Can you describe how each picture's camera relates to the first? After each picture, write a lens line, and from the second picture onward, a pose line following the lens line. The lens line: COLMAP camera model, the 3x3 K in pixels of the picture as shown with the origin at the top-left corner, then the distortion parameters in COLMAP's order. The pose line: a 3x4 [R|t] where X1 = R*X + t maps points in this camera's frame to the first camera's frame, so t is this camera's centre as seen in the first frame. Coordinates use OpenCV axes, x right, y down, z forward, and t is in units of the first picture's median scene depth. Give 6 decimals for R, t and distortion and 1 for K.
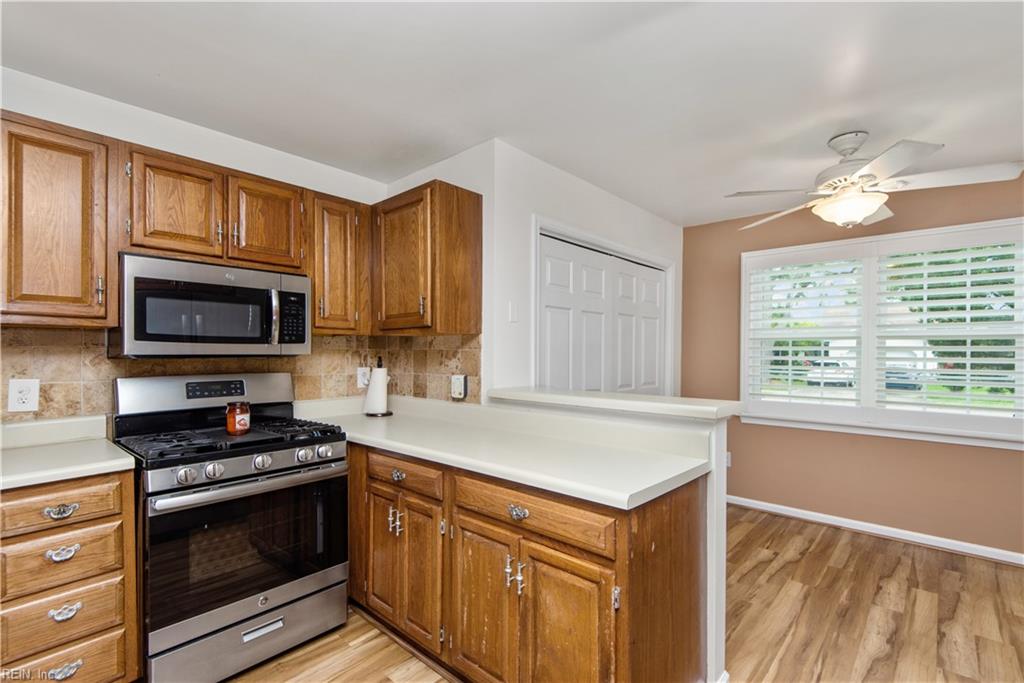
lens RADIAL K [[477.4, 0, 509.7], [0, 477.4, 348.0], [0, 0, 1]] dist [0.014310, -0.000143]
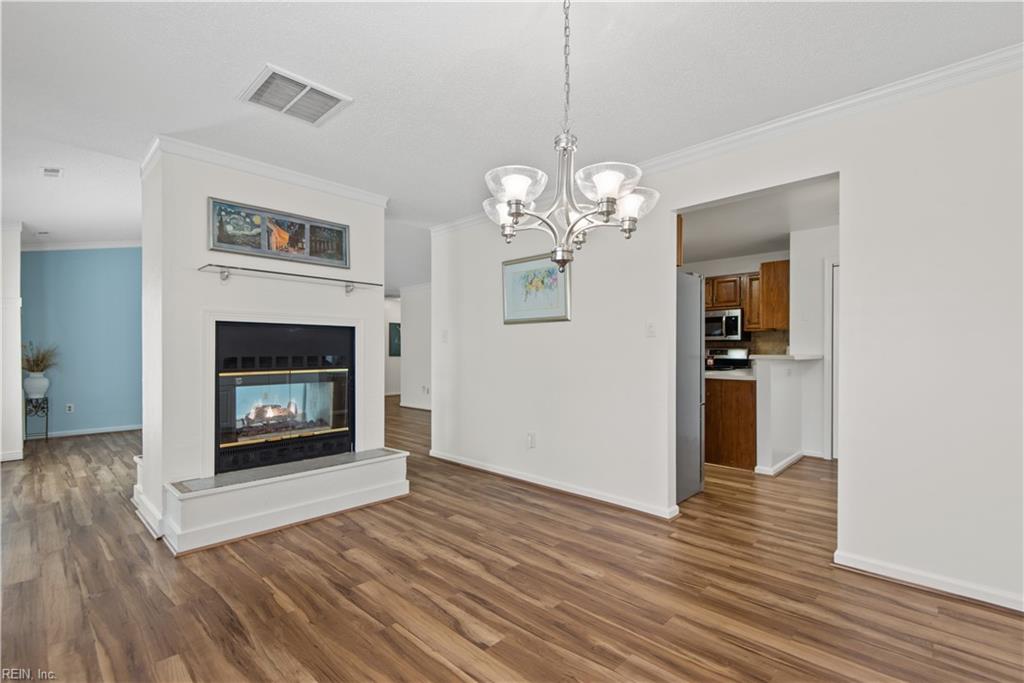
lens RADIAL K [[464.2, 0, 509.2], [0, 464.2, 351.8], [0, 0, 1]] dist [0.021955, -0.000223]
pose [[-0.036010, -0.002261, -0.999349, 2.504368], [0.007799, 0.999966, -0.002543, 0.088929], [0.999321, -0.007885, -0.035992, -0.156100]]
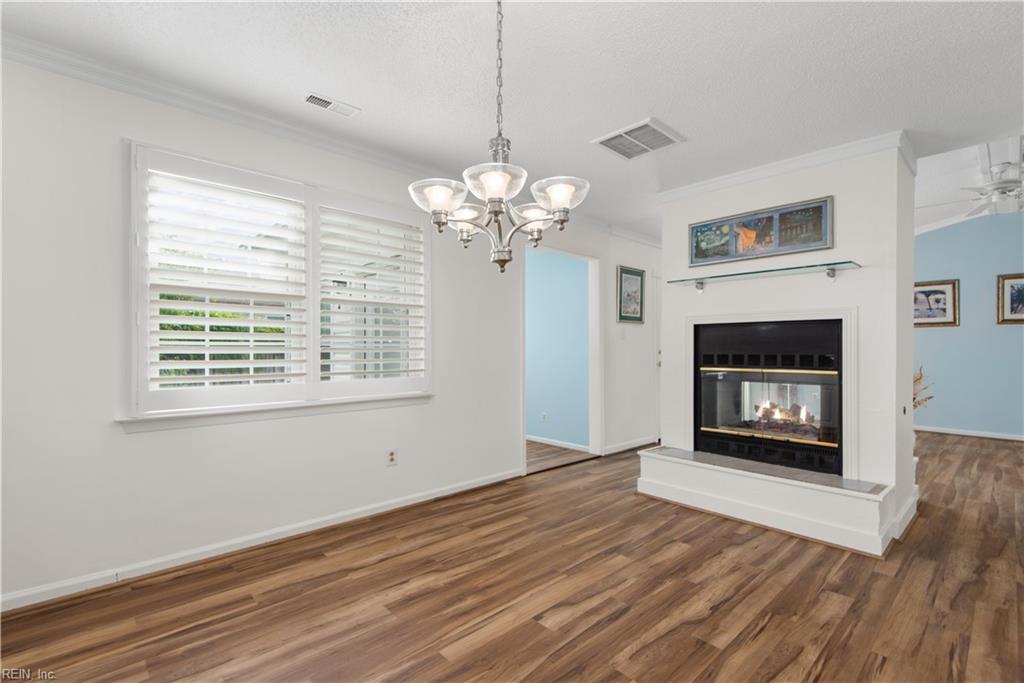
lens RADIAL K [[467.7, 0, 509.0], [0, 467.7, 349.6], [0, 0, 1]] dist [0.035480, -0.014372]
pose [[-0.996196, -0.008392, 0.086735, 1.606069], [-0.008823, 0.999951, -0.004583, 0.092382], [-0.086692, -0.005330, -0.996221, 0.734402]]
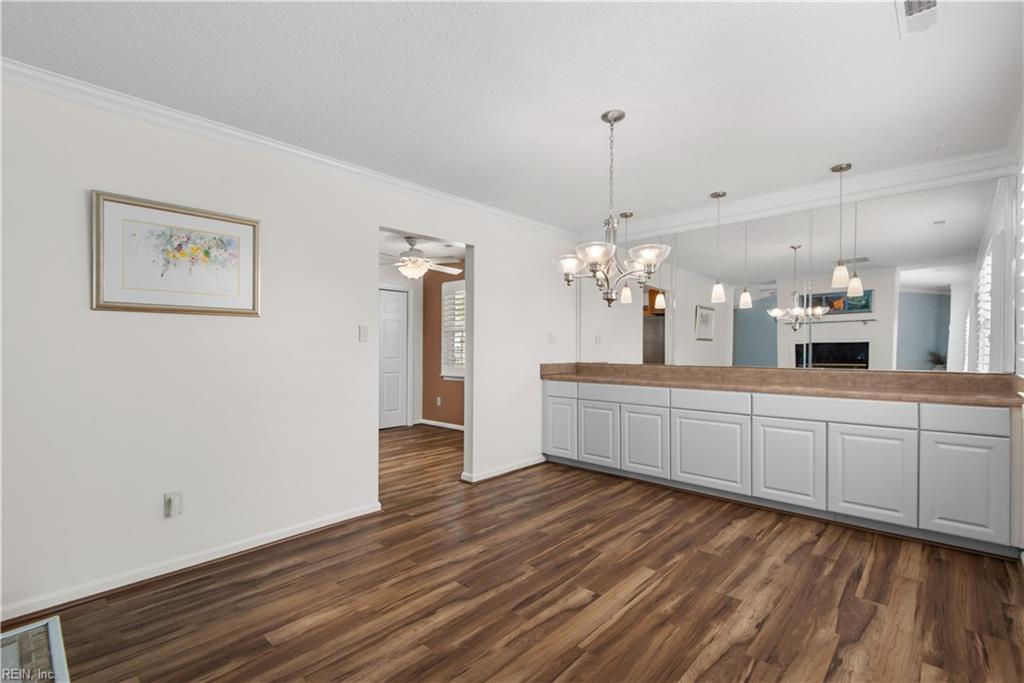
lens RADIAL K [[467.7, 0, 509.0], [0, 467.7, 349.6], [0, 0, 1]] dist [0.035480, -0.014372]
pose [[0.999870, -0.004471, -0.015481, 1.442423], [0.004710, 0.999870, 0.015432, 0.044431], [0.015410, -0.015503, 0.999761, -1.339594]]
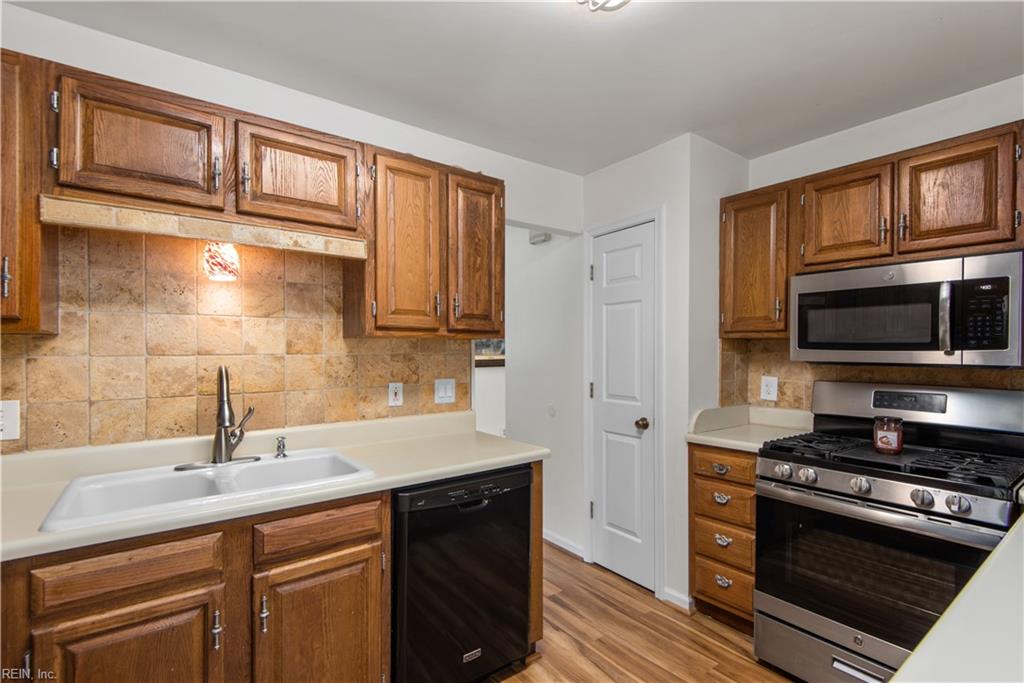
lens RADIAL K [[470.2, 0, 506.7], [0, 470.2, 349.8], [0, 0, 1]] dist [-0.002635, -0.000759]
pose [[-0.198447, -0.002329, -0.980109, 0.443525], [0.001932, 0.999994, -0.002768, -0.010110], [0.980110, -0.002443, -0.198442, 0.509878]]
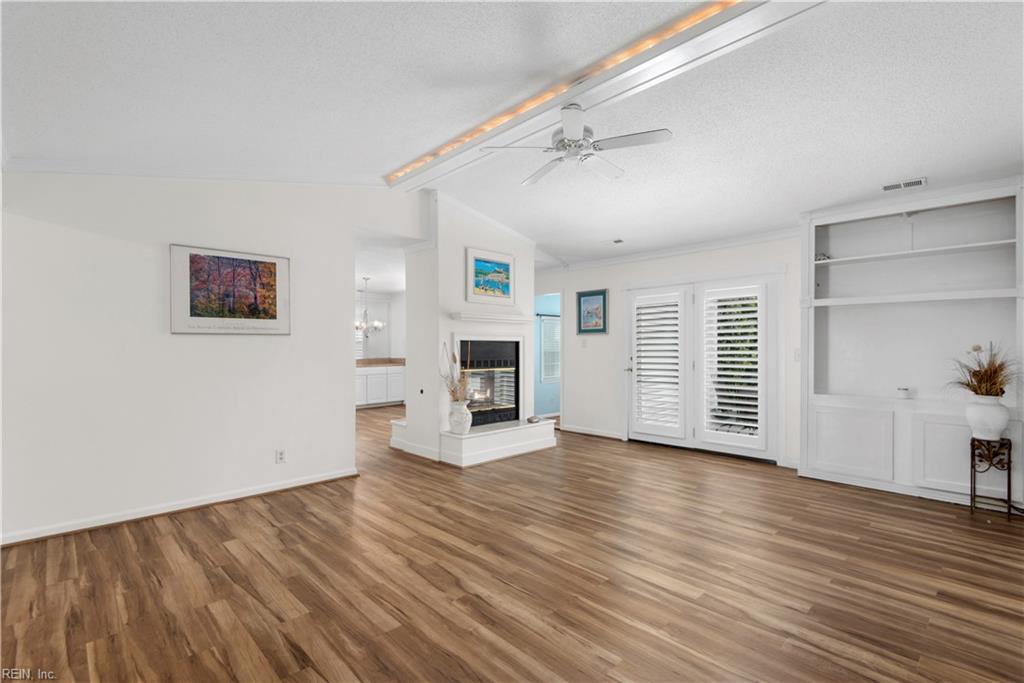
lens RADIAL K [[467.7, 0, 509.0], [0, 467.7, 349.6], [0, 0, 1]] dist [0.035480, -0.014372]
pose [[-0.064438, -0.003897, -0.997914, 3.614821], [0.005797, 0.999974, -0.004280, 0.044406], [0.997905, -0.006061, -0.064414, -0.703353]]
